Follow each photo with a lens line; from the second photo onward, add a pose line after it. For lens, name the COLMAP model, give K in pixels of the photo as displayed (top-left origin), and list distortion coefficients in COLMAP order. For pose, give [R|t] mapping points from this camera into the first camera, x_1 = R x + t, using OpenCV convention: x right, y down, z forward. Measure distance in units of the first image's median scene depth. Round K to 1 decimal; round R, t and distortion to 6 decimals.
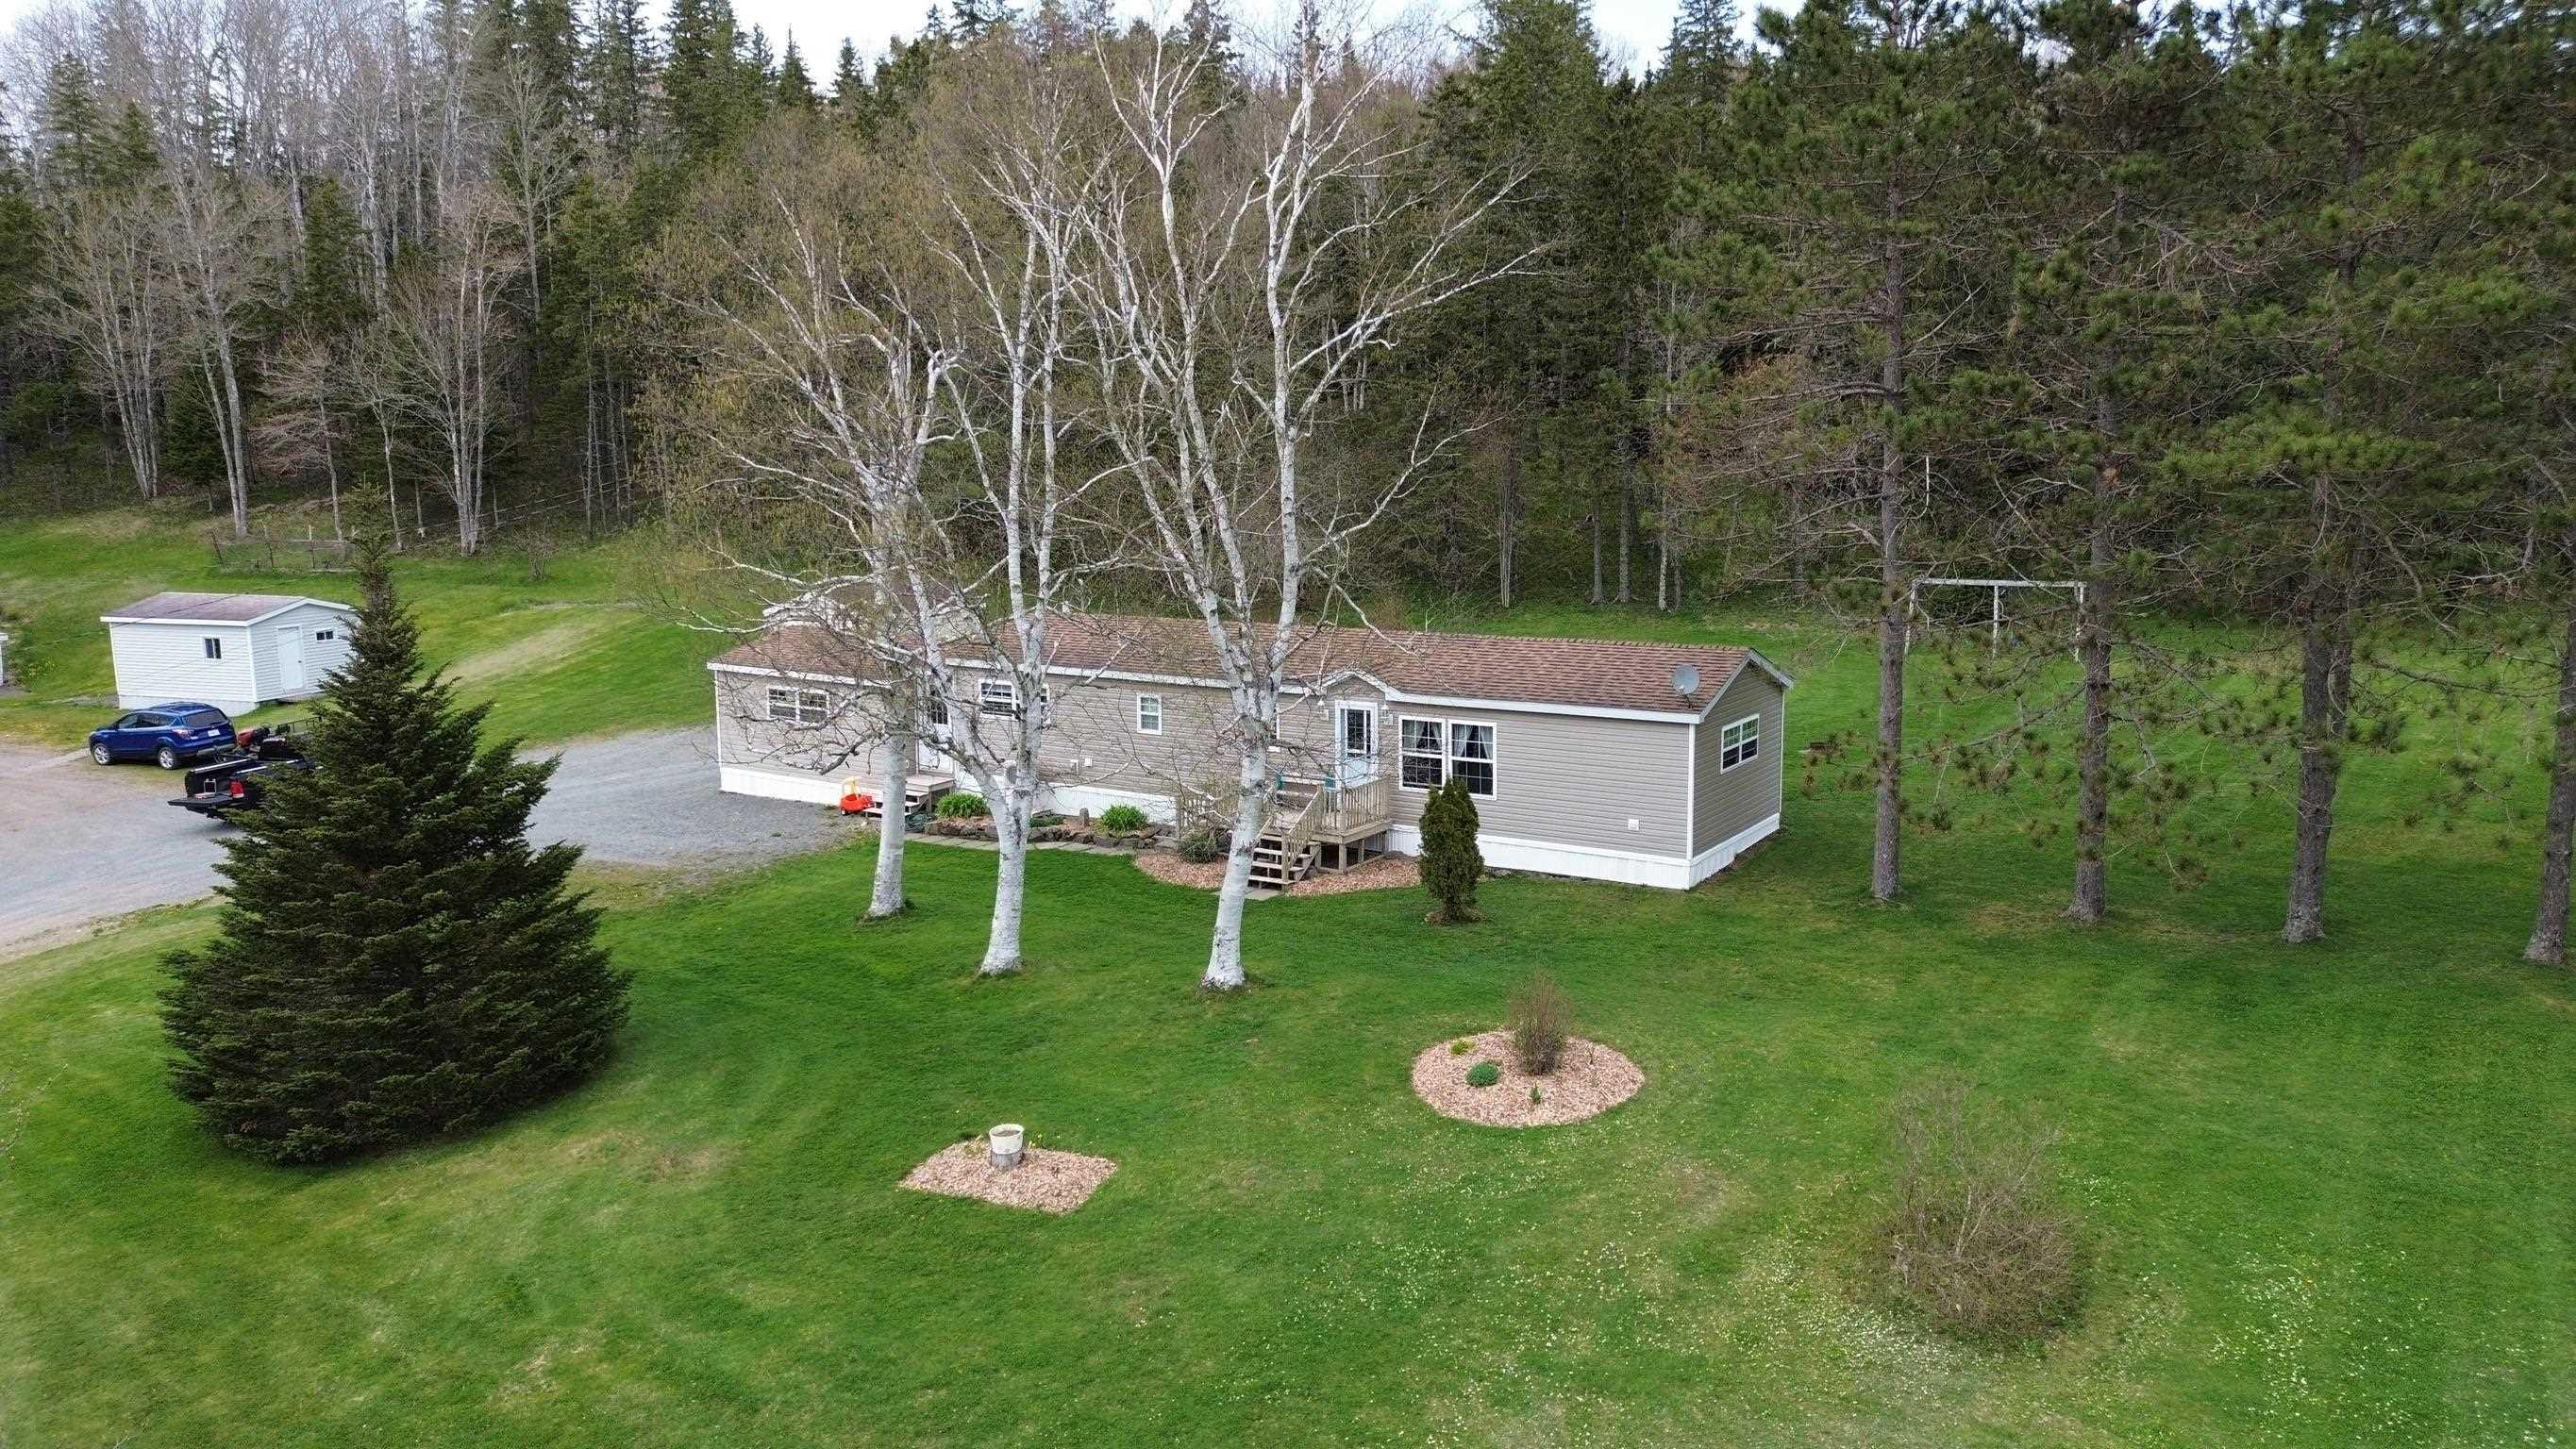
lens RADIAL K [[1824.6, 0, 1275.9], [0, 1824.6, 712.2], [0, 0, 1]] dist [0.084412, -0.090373]
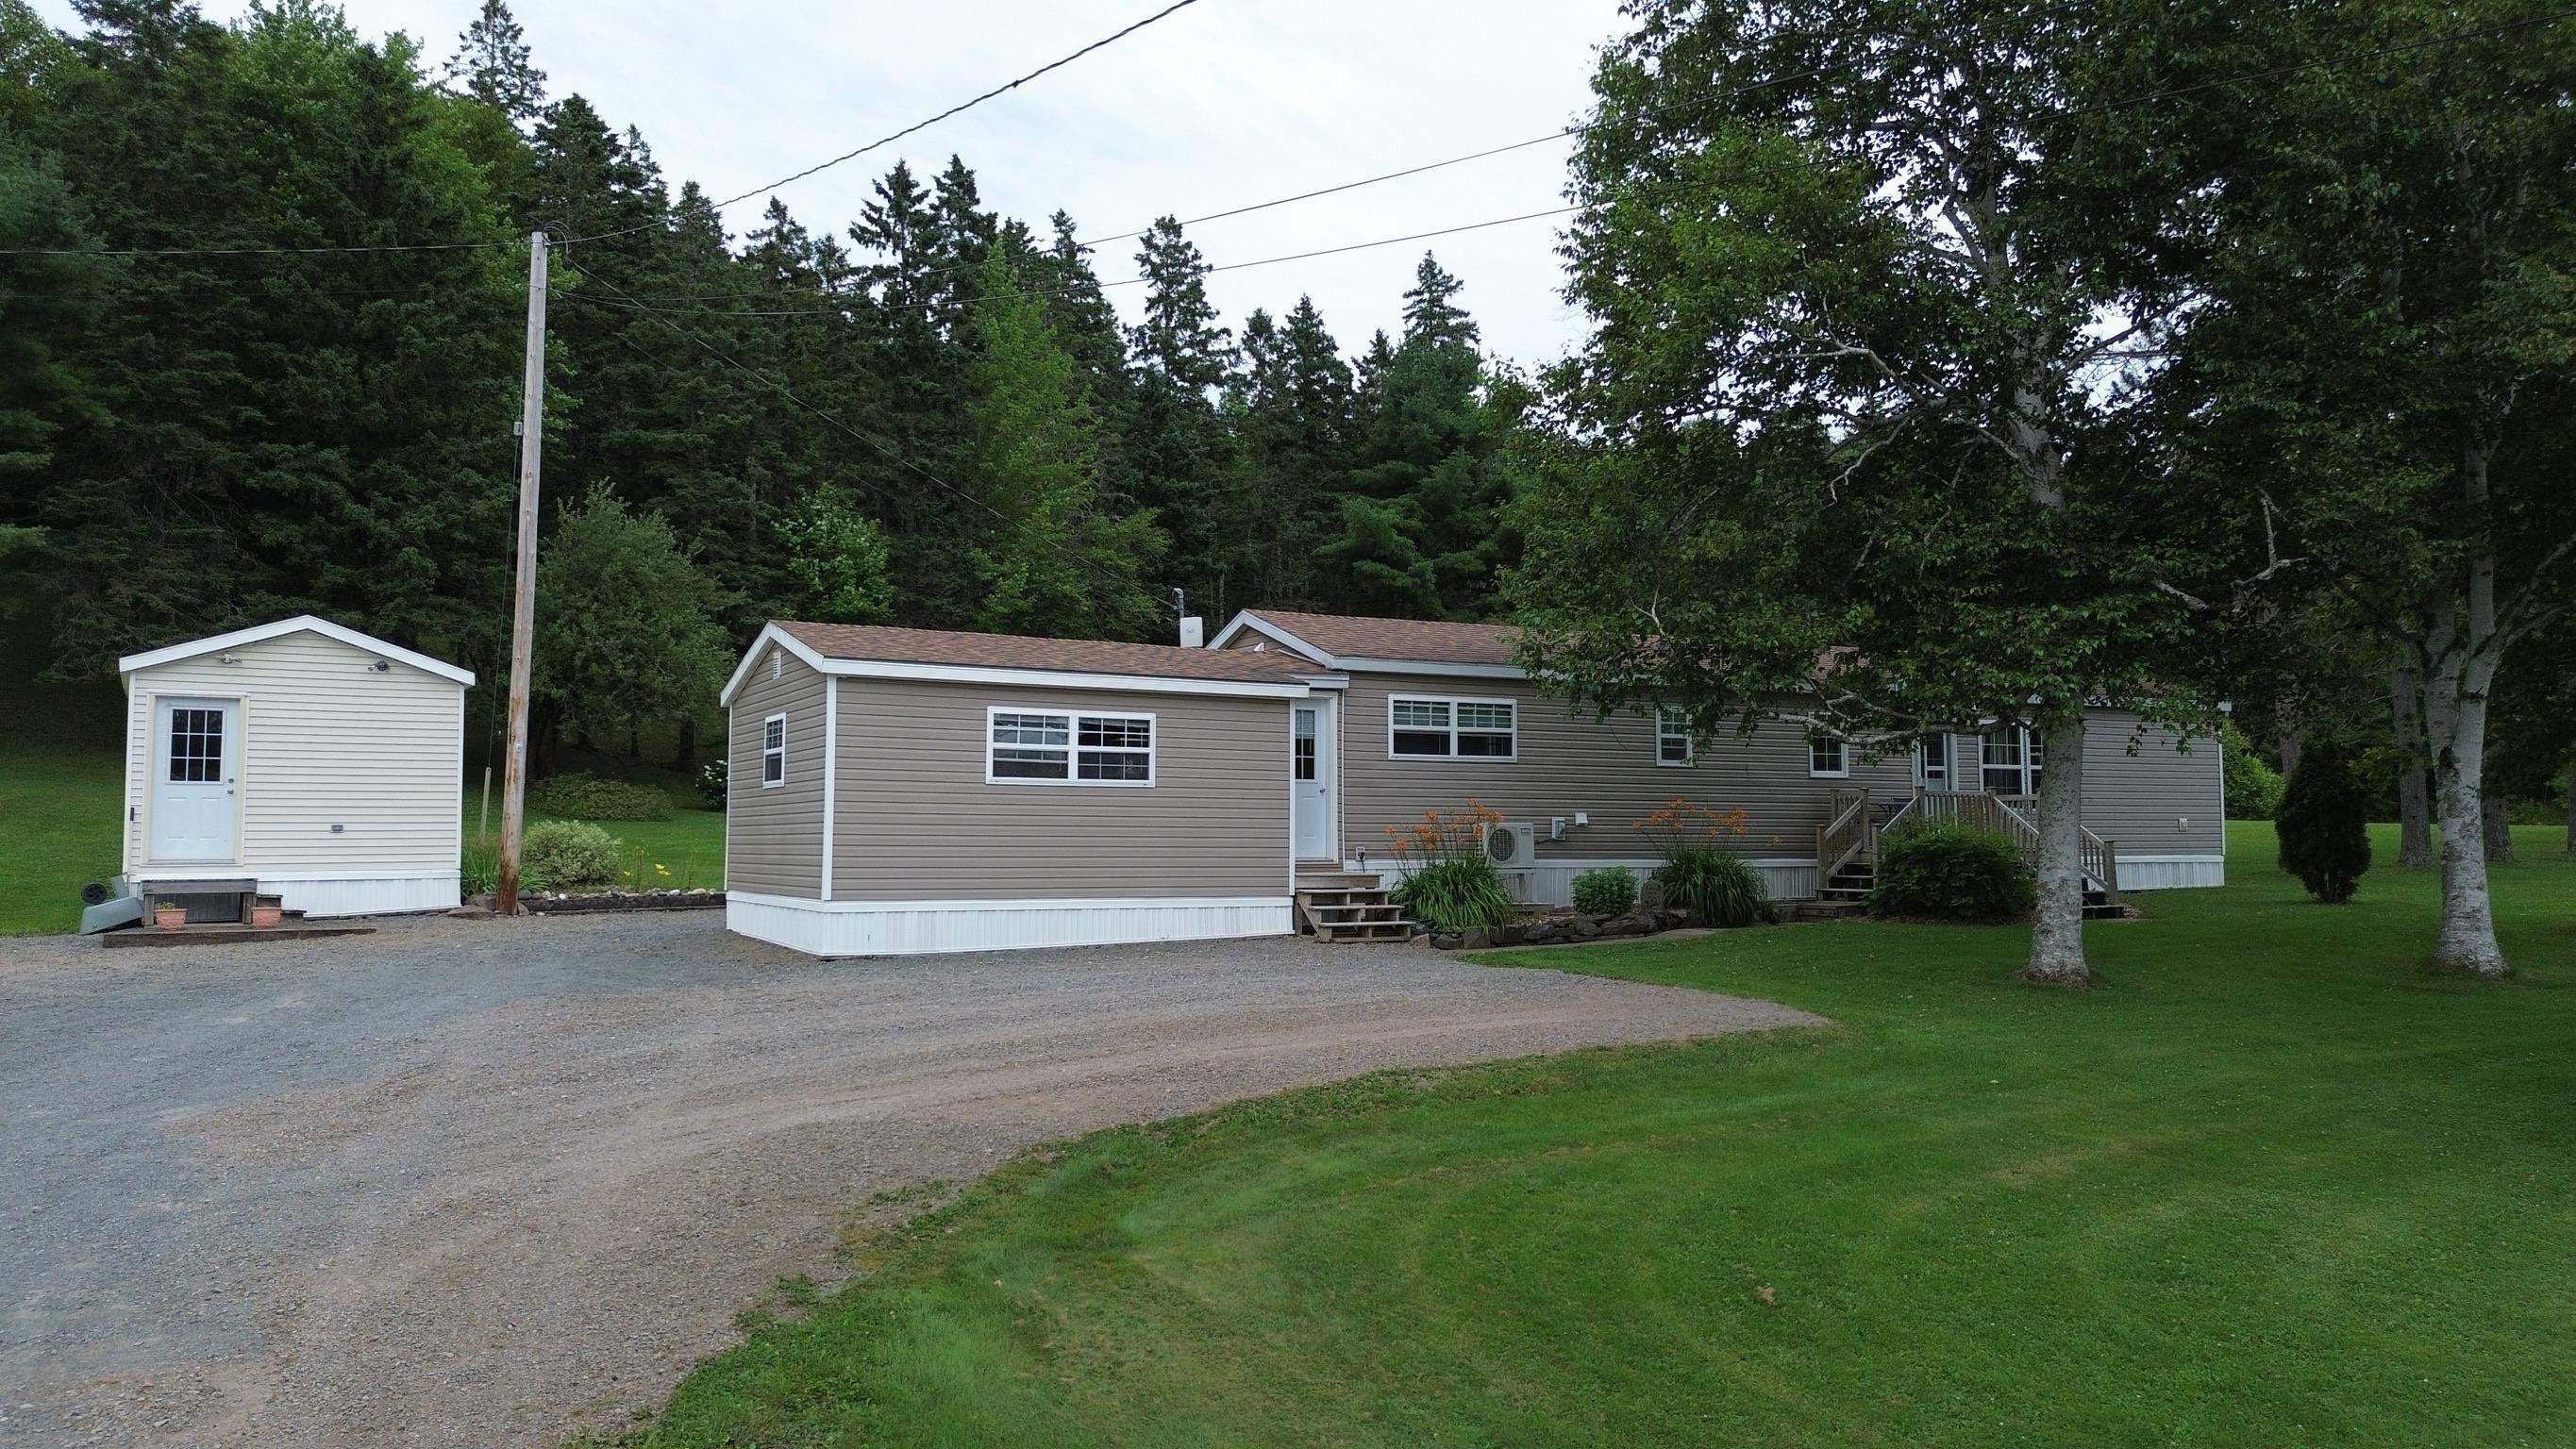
lens RADIAL K [[1824.6, 0, 1275.9], [0, 1824.6, 712.2], [0, 0, 1]] dist [0.084412, -0.090373]
pose [[0.482575, 0.071651, 0.872919, -0.825733], [0.129456, 0.979866, -0.151996, 0.085606], [-0.866235, 0.186354, 0.463583, 0.914924]]
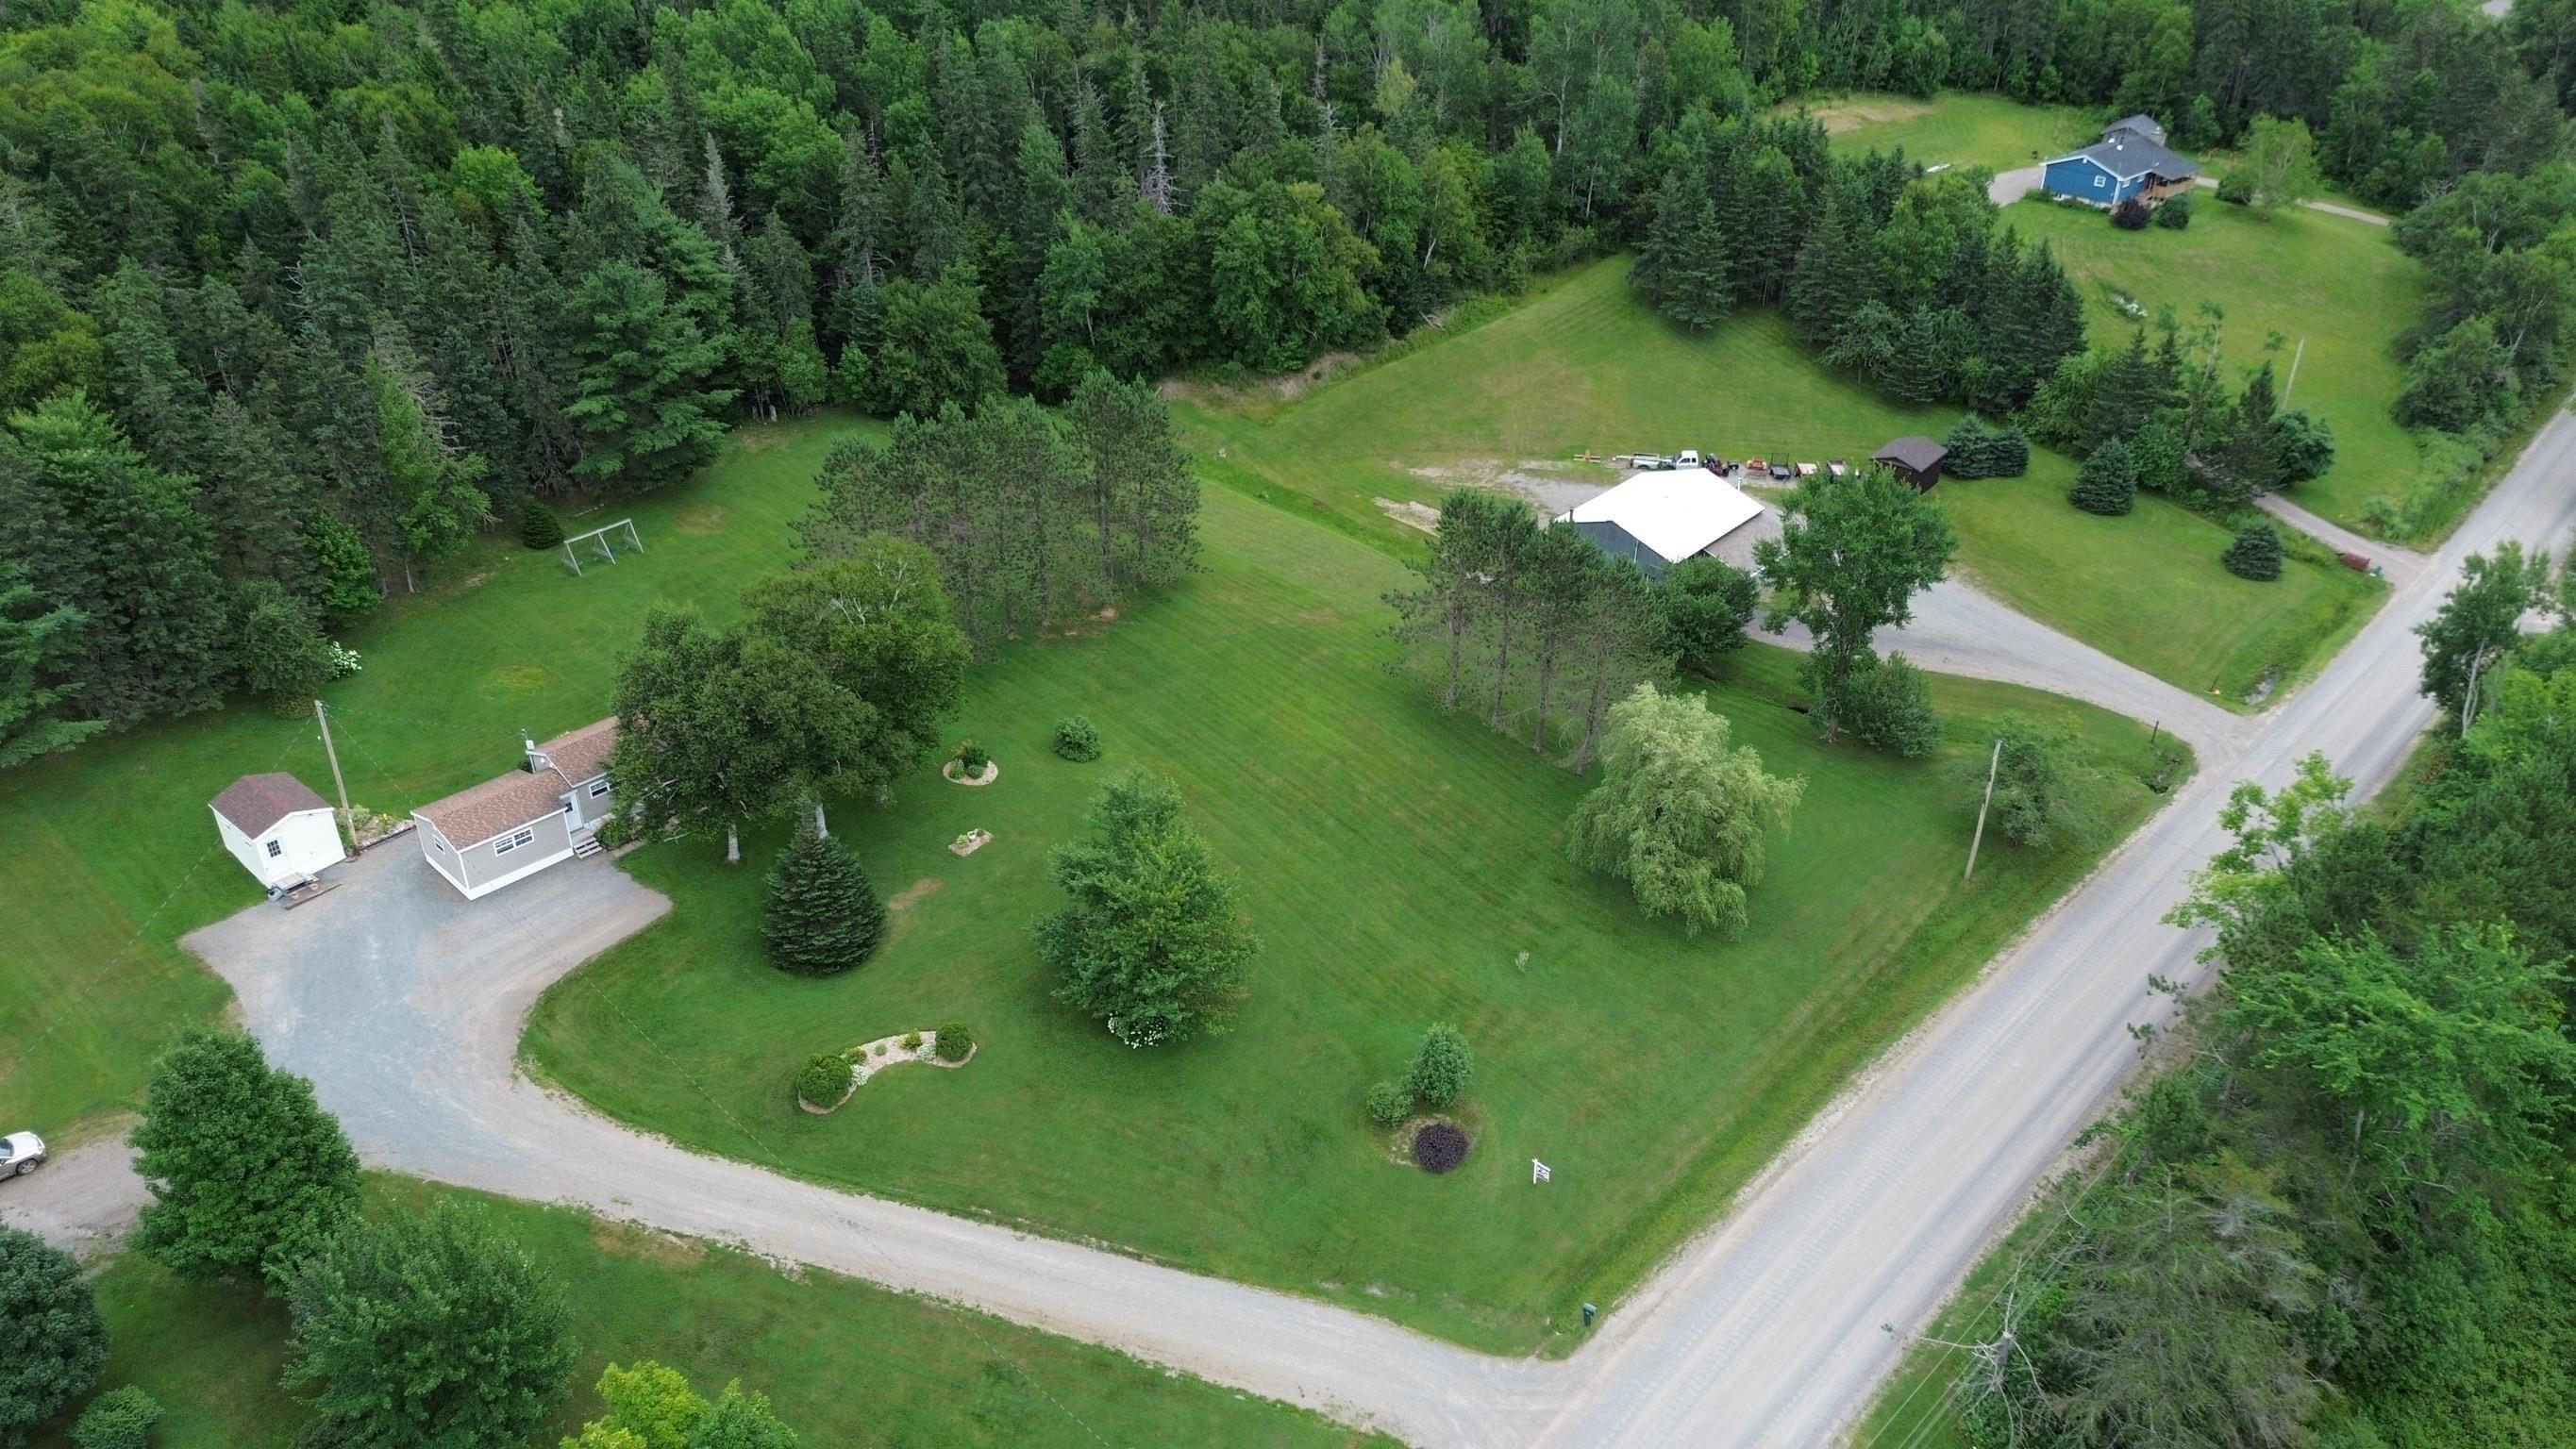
lens RADIAL K [[1912.5, 0, 1274.7], [0, 1912.5, 639.1], [0, 0, 1]] dist [0.032993, -0.004105]
pose [[0.182862, -0.442591, 0.877881, -2.522927], [0.138041, 0.895650, 0.422795, -1.342123], [-0.973399, 0.043871, 0.224876, -0.520741]]
